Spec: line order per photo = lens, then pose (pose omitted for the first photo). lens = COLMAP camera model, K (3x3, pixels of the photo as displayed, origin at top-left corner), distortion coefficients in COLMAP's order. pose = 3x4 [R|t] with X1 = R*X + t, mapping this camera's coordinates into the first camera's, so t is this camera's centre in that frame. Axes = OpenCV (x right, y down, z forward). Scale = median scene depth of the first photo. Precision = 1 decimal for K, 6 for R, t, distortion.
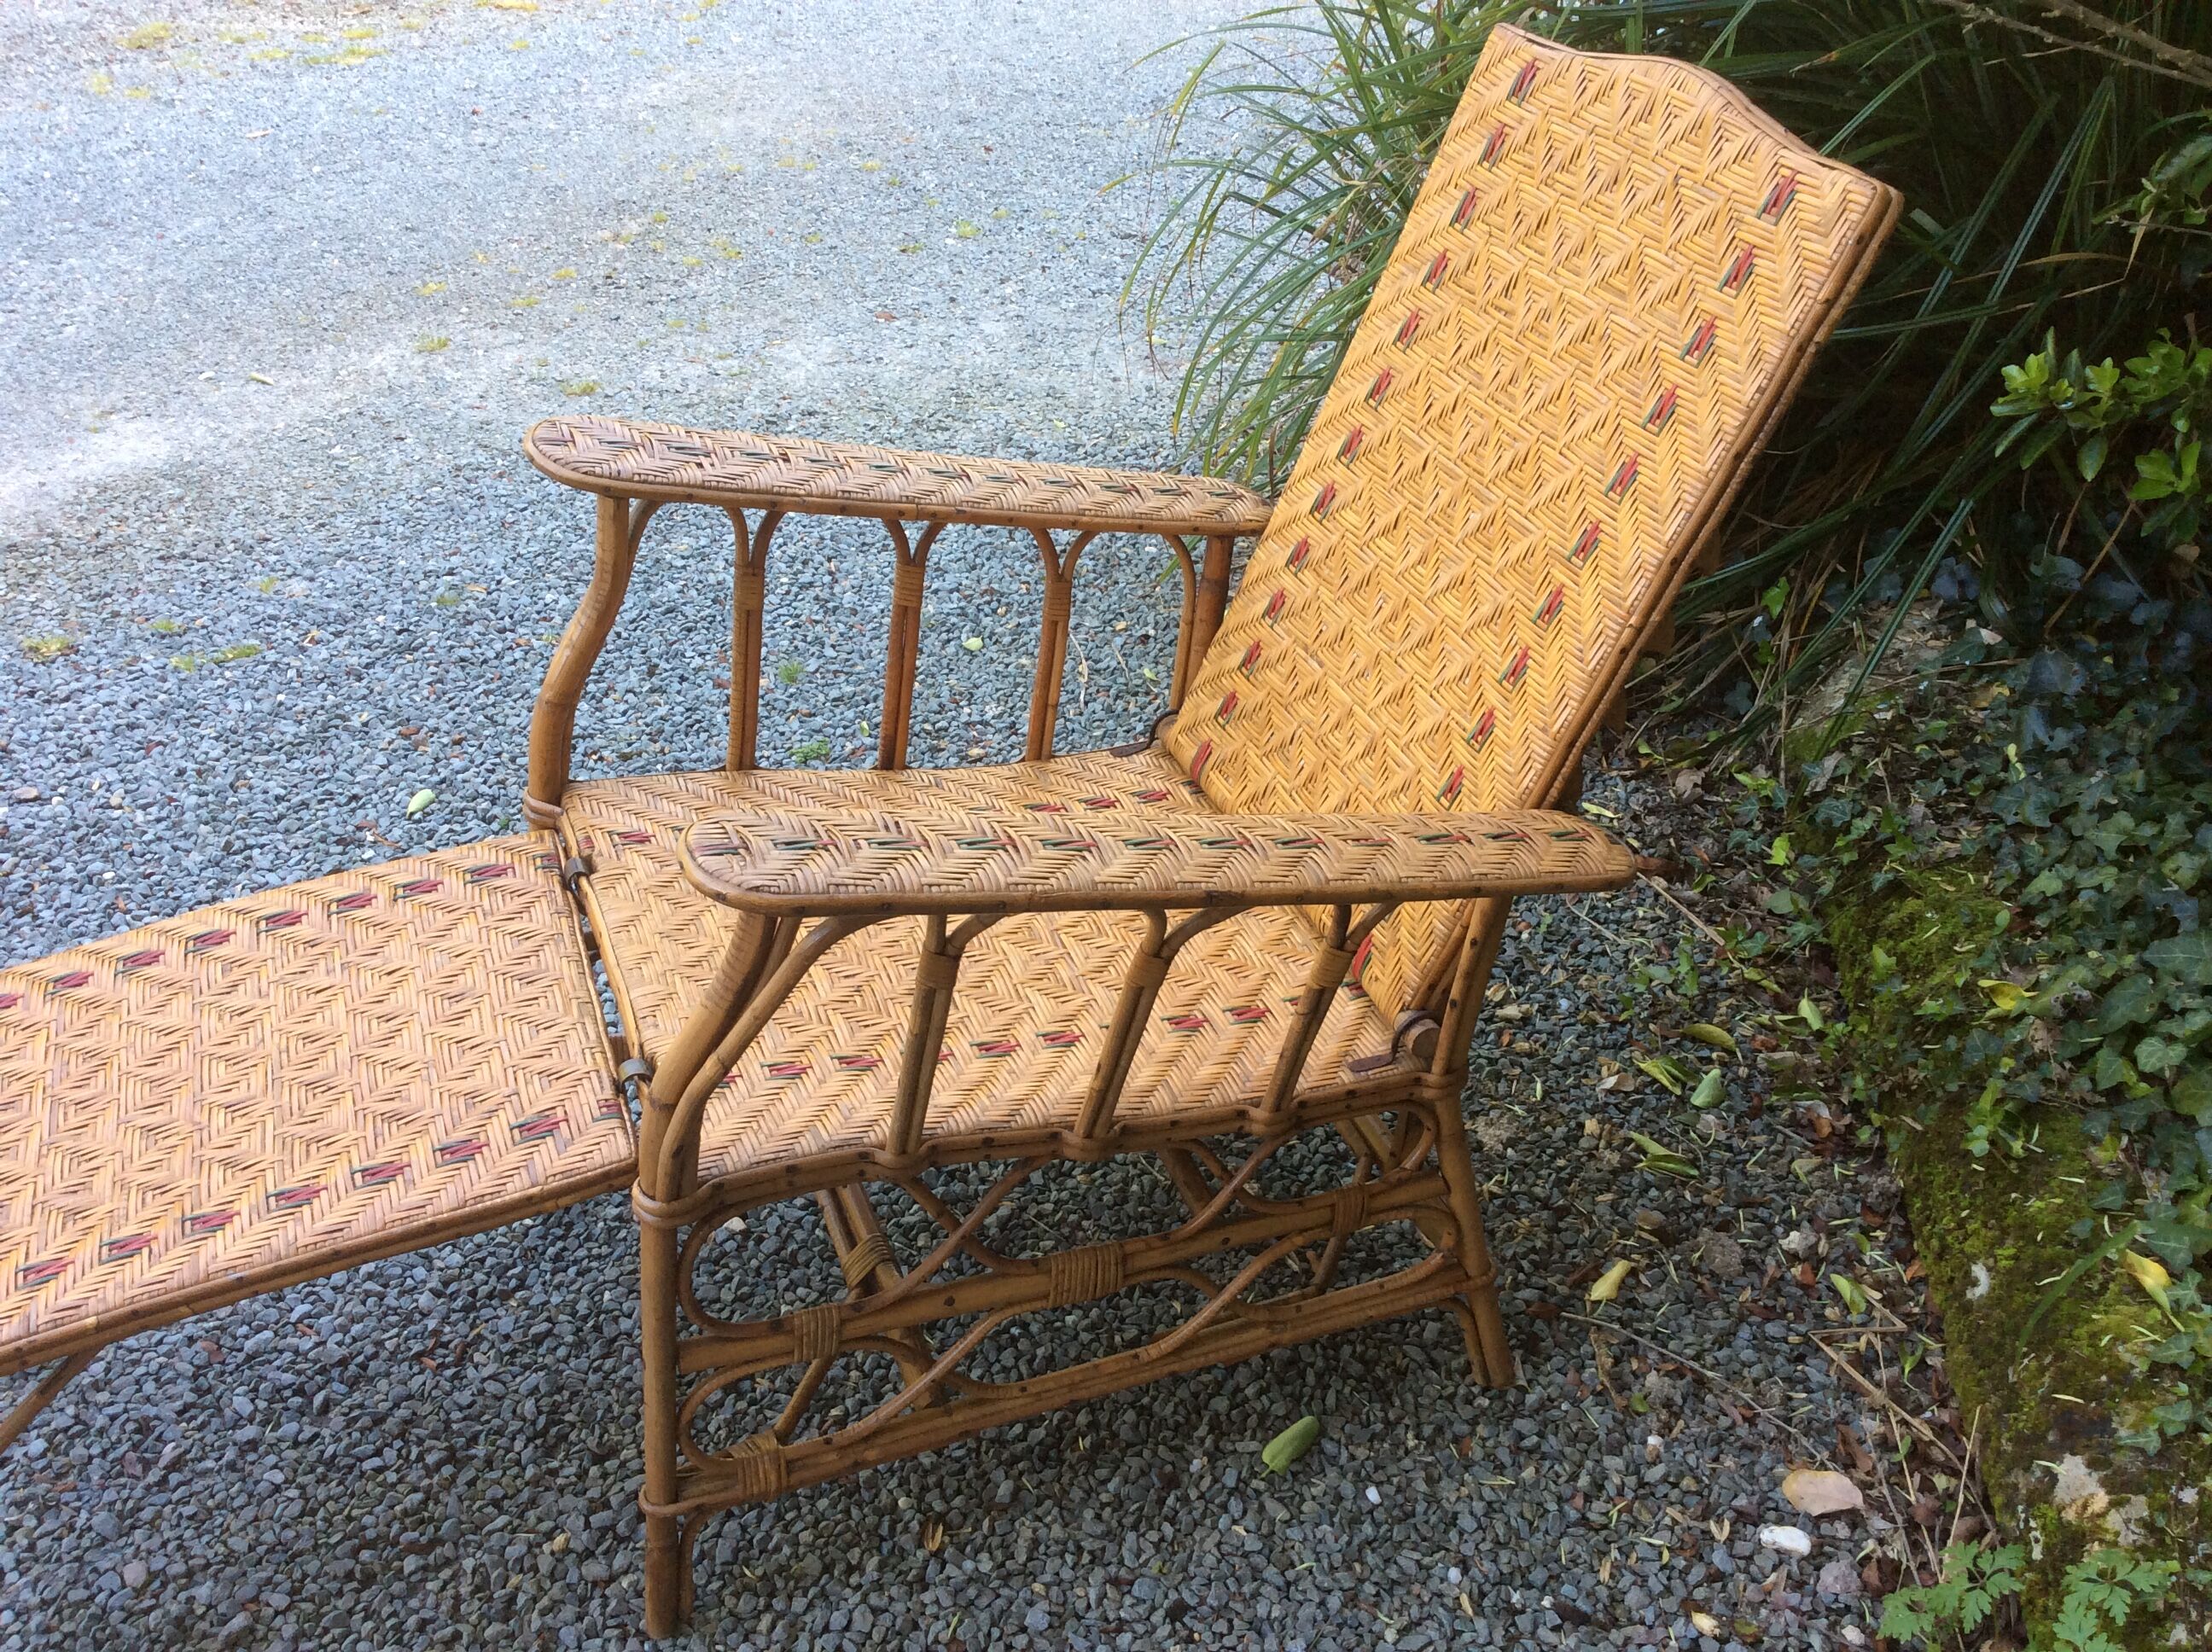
lens RADIAL K [[2006.6, 0, 1113.9], [0, 2006.6, 807.8], [0, 0, 1]] dist [0.004896, 0.000000]
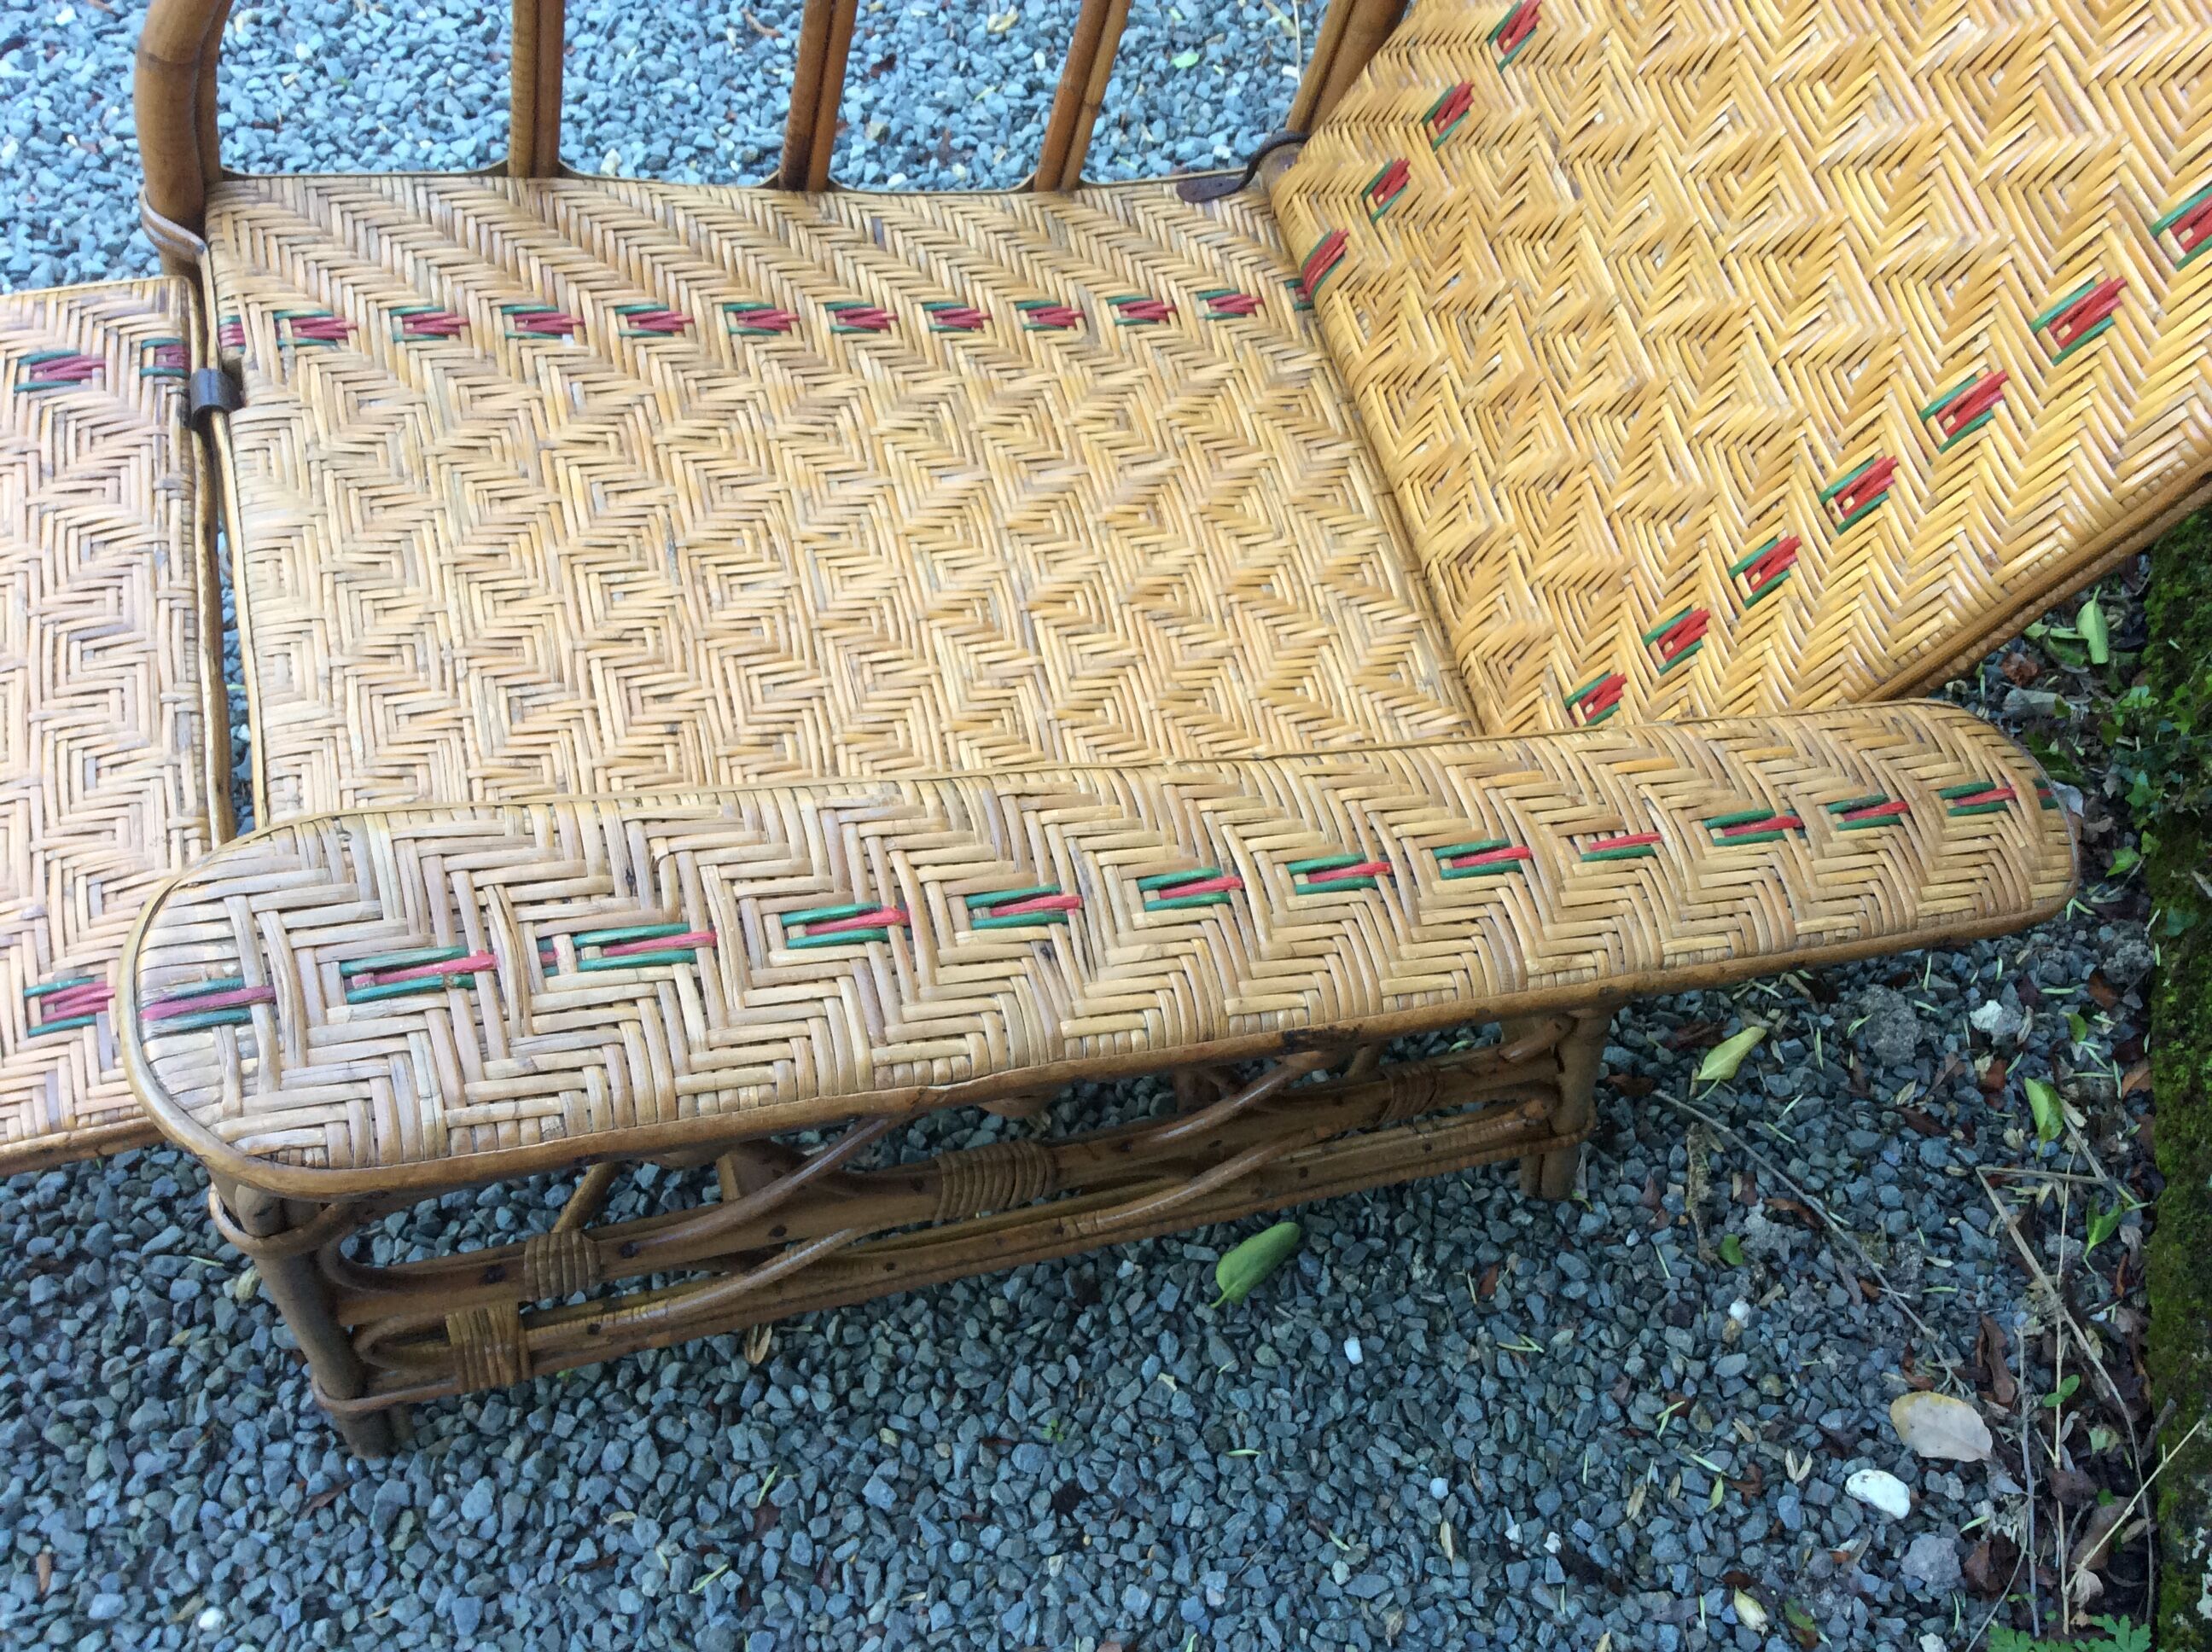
lens RADIAL K [[2006.6, 0, 1107.1], [0, 2006.6, 828.3], [0, 0, 1]] dist [0.004896, 0.000000]
pose [[0.987945, 0.150782, 0.035075, -0.017116], [-0.148916, 0.863725, 0.481458, -0.173705], [0.042300, -0.480878, 0.875767, 0.447253]]
